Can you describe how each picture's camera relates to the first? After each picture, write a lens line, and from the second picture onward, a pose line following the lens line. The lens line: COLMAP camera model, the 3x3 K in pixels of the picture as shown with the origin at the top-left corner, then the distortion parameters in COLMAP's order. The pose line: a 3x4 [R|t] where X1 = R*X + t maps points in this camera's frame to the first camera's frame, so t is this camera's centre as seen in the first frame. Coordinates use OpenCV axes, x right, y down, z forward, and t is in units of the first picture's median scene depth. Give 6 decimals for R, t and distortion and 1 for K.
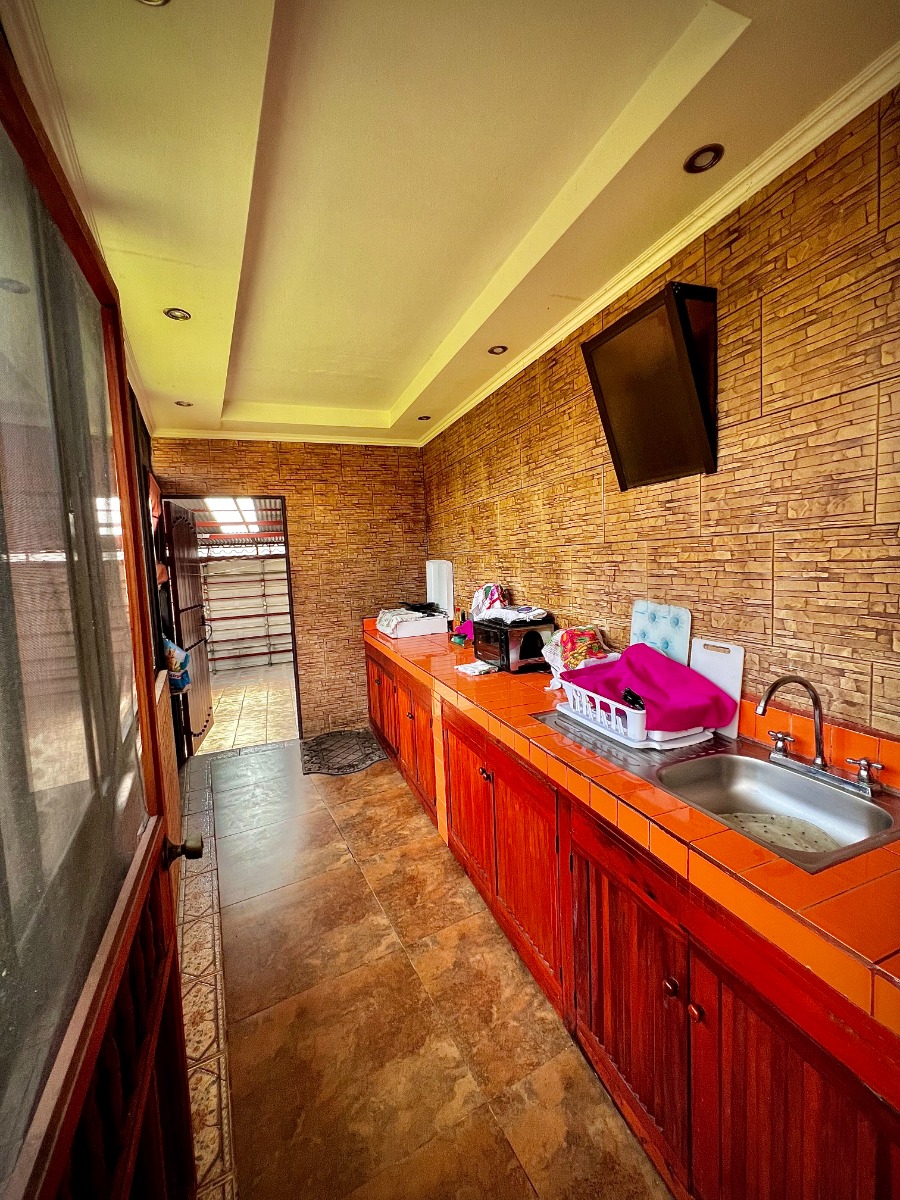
lens RADIAL K [[481.9, 0, 446.9], [0, 481.9, 598.0], [0, 0, 1]] dist [0.002034, 0.000147]
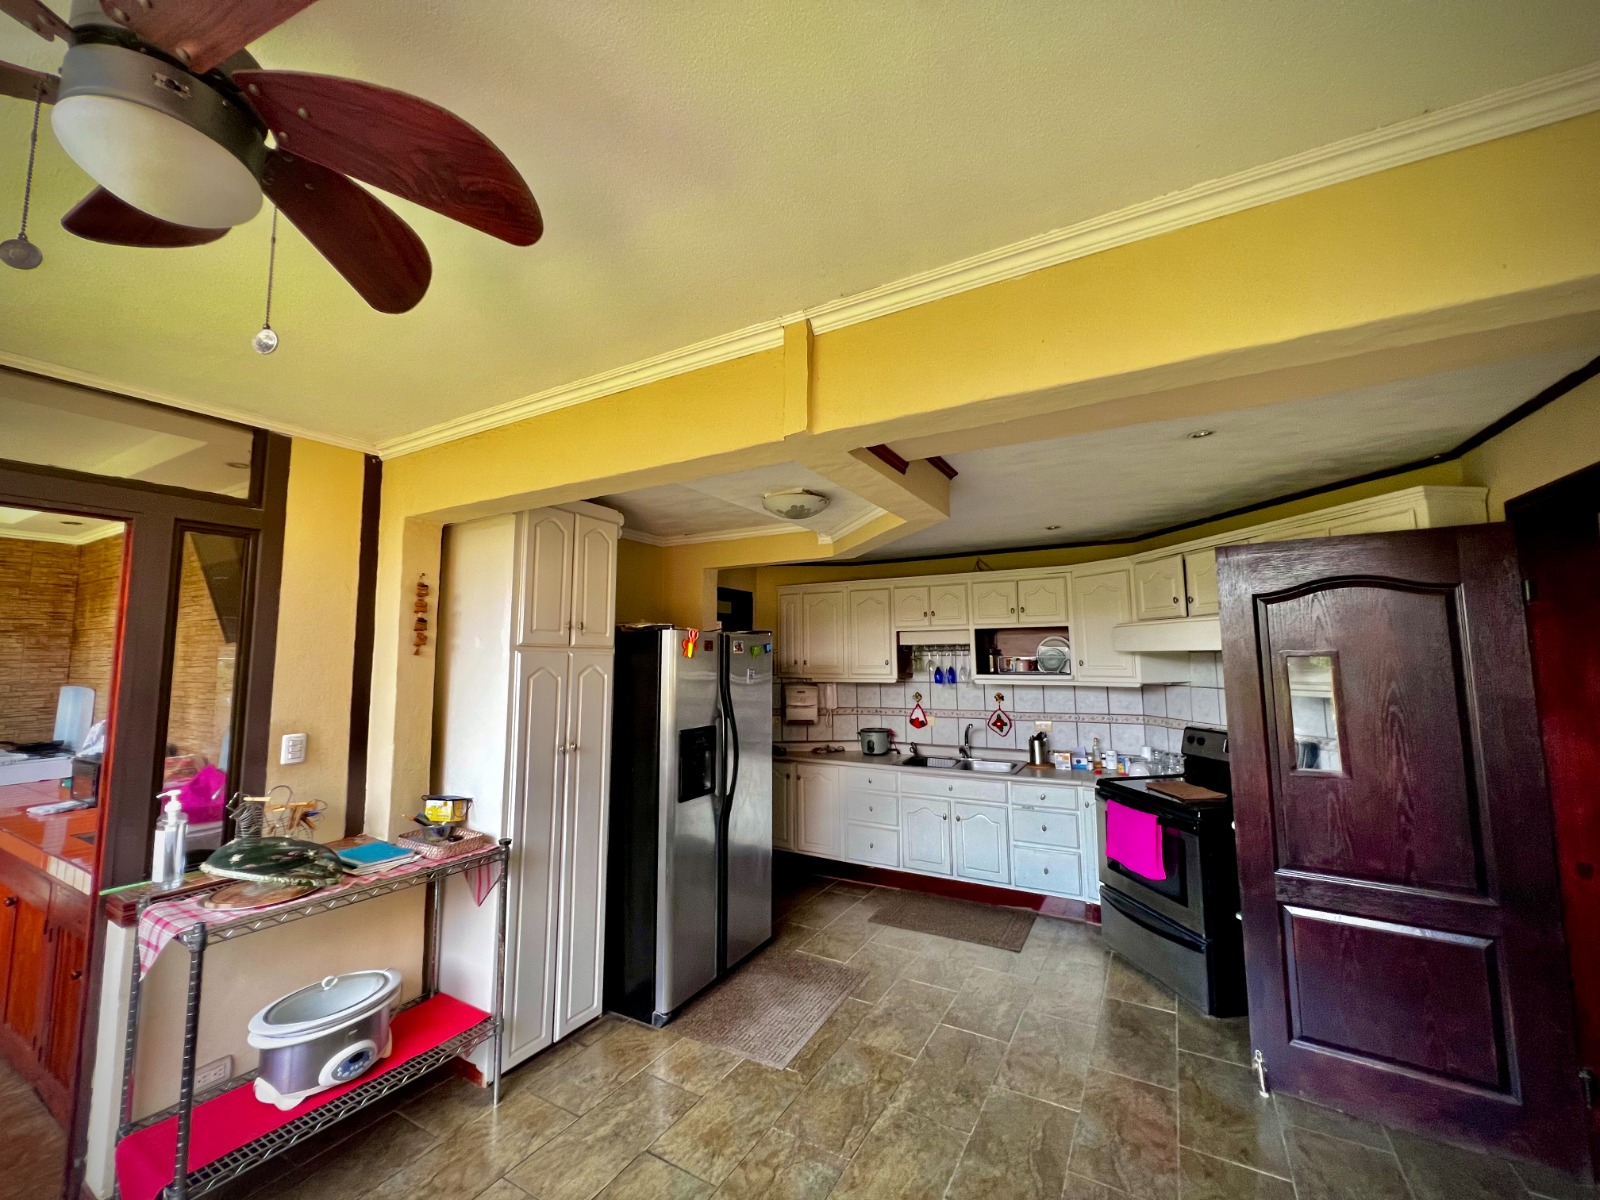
lens RADIAL K [[642.5, 0, 798.9], [0, 642.5, 595.3], [0, 0, 1]] dist [0.002034, 0.000147]
pose [[0.773916, 0.100832, 0.625210, 0.219196], [0.022487, 0.982245, -0.186249, 0.000702], [-0.632889, 0.158200, 0.757908, -0.592554]]
